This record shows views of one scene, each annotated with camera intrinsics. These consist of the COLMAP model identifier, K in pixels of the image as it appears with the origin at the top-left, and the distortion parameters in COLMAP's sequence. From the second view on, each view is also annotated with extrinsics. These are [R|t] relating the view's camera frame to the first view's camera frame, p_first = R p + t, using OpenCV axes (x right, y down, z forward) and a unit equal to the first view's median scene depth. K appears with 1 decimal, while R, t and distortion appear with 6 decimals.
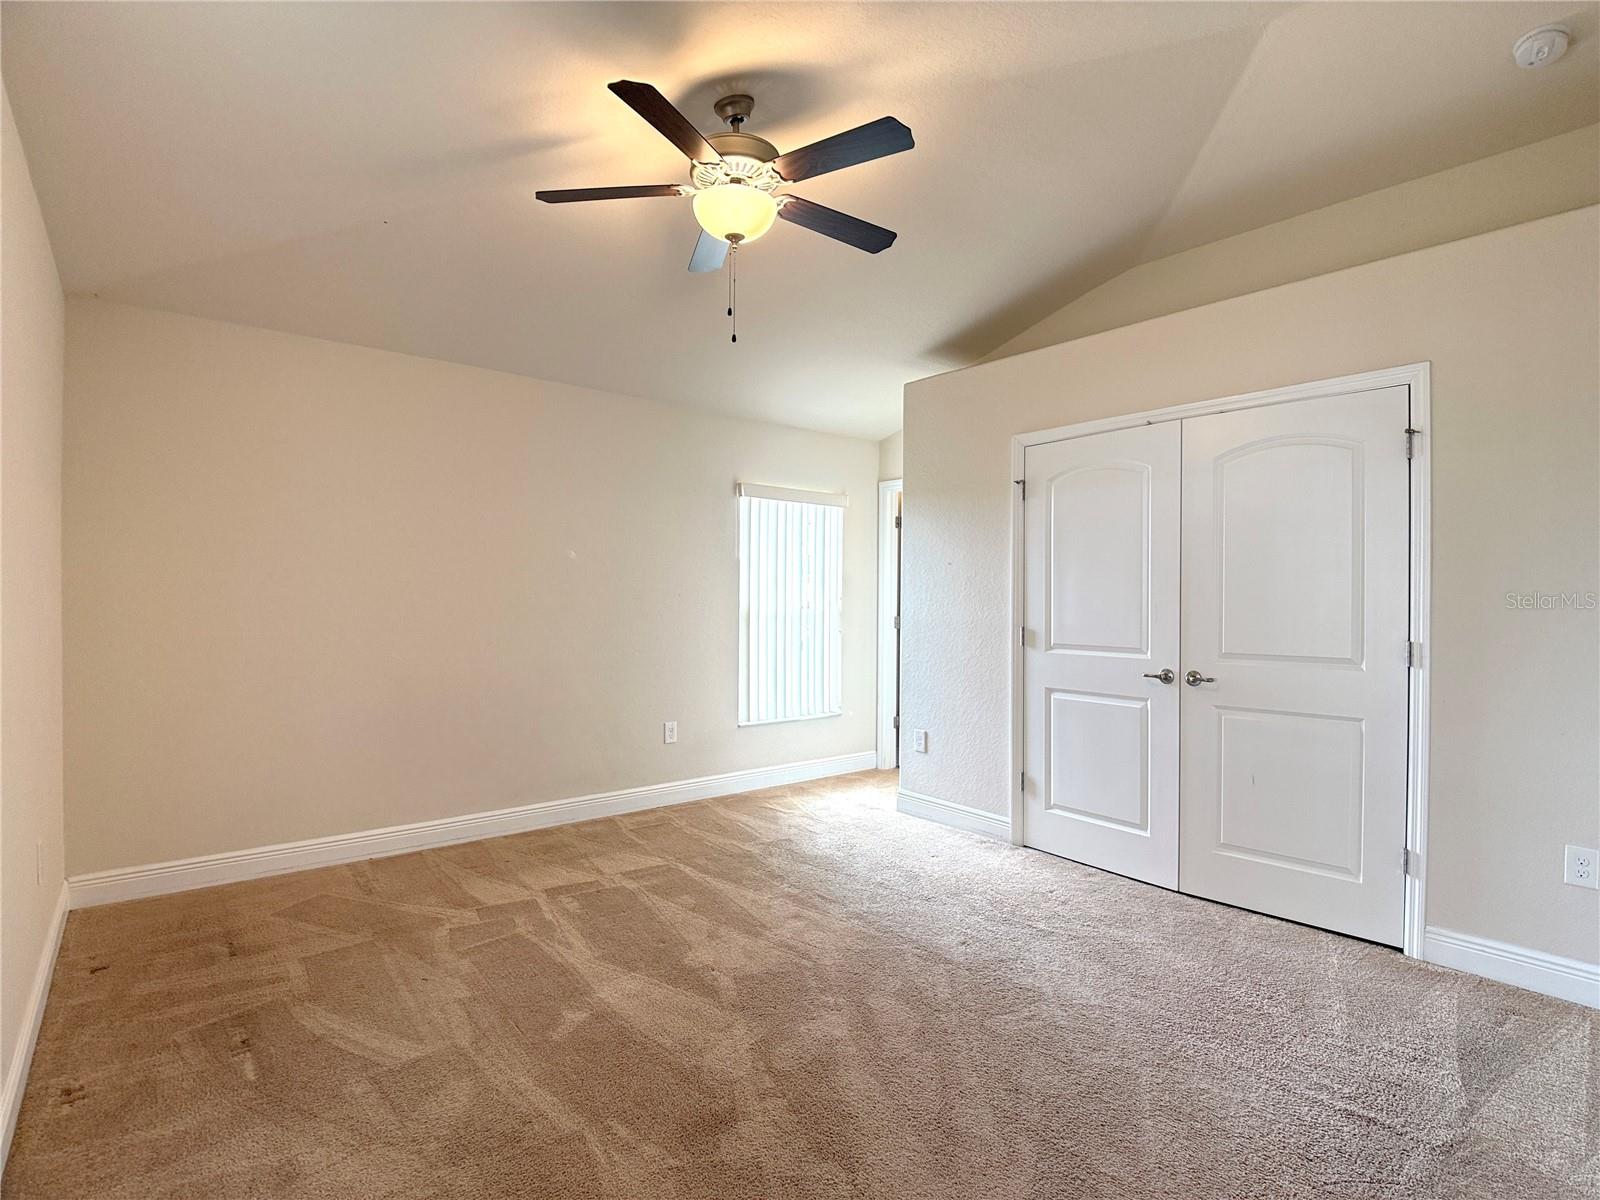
lens RADIAL K [[818.3, 0, 810.2], [0, 818.3, 600.7], [0, 0, 1]] dist [-0.004430, -0.011728]
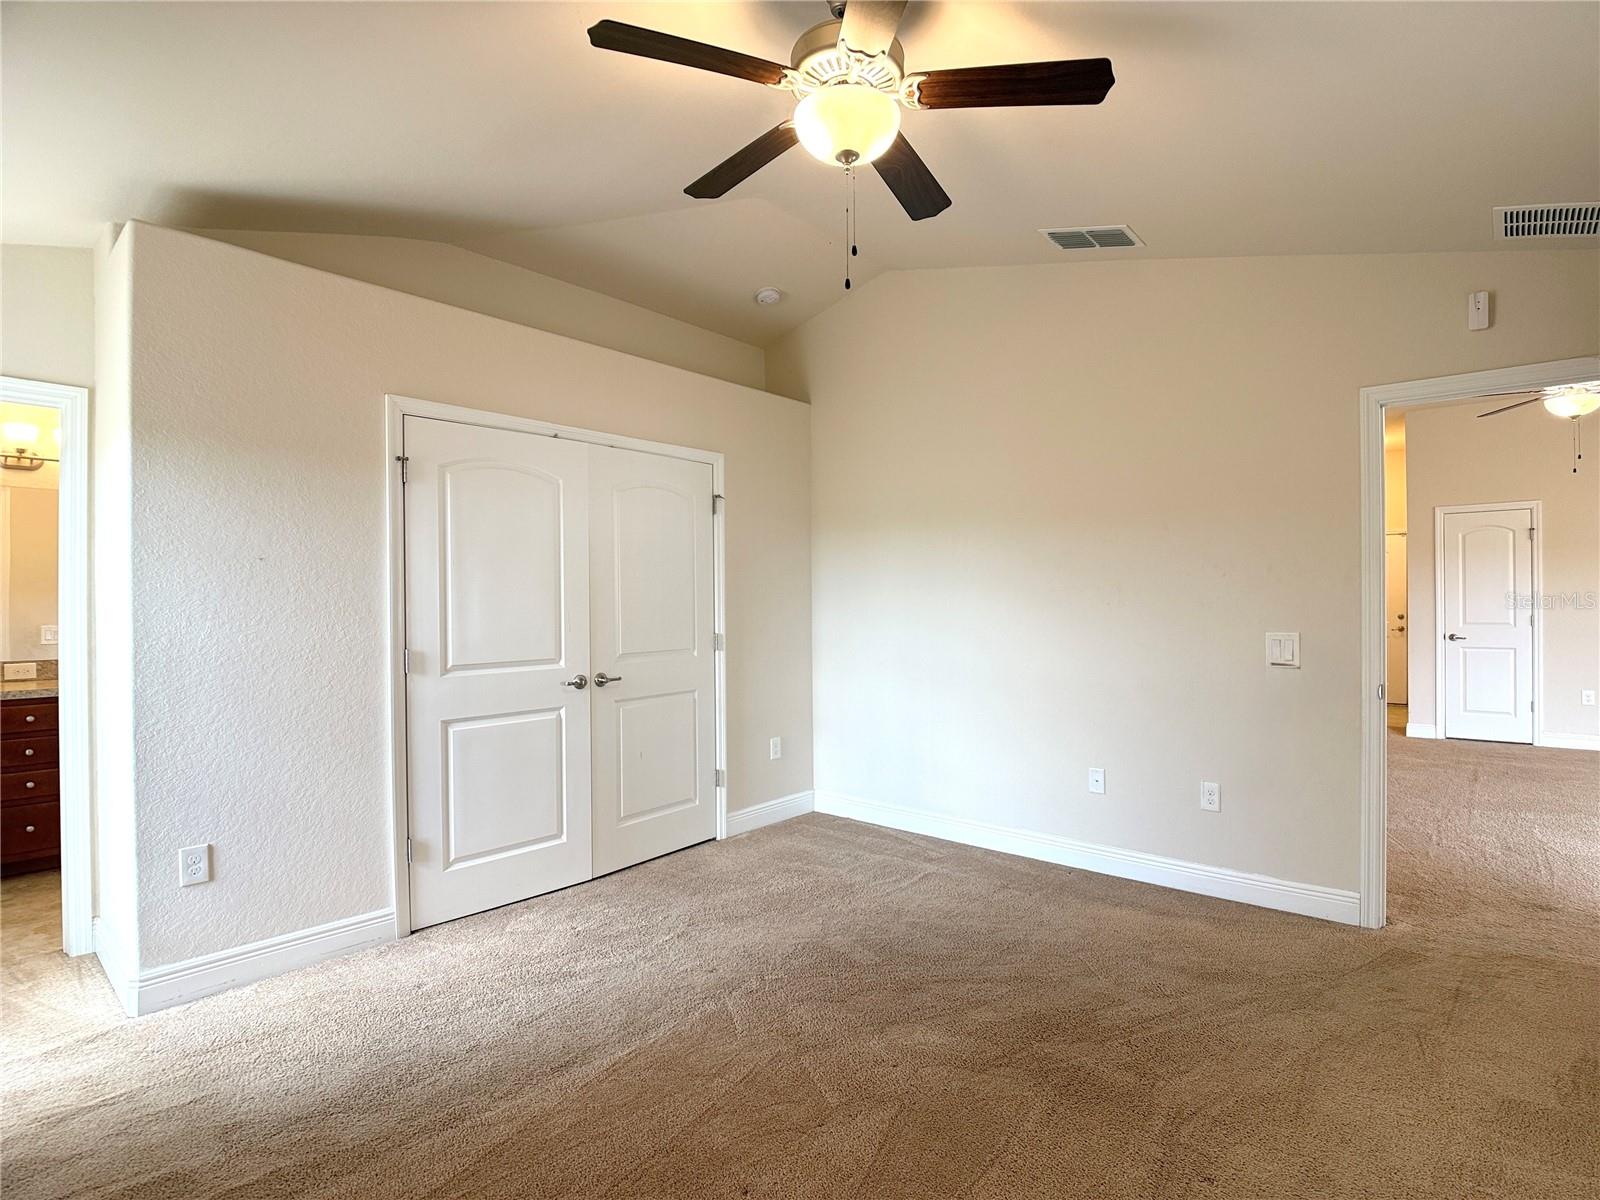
lens RADIAL K [[818.3, 0, 810.2], [0, 818.3, 600.7], [0, 0, 1]] dist [-0.004430, -0.011728]
pose [[-0.169323, -0.009334, 0.985516, -0.581685], [0.007419, 0.999915, 0.010745, -0.019331], [-0.985533, 0.009131, -0.169239, 0.788309]]
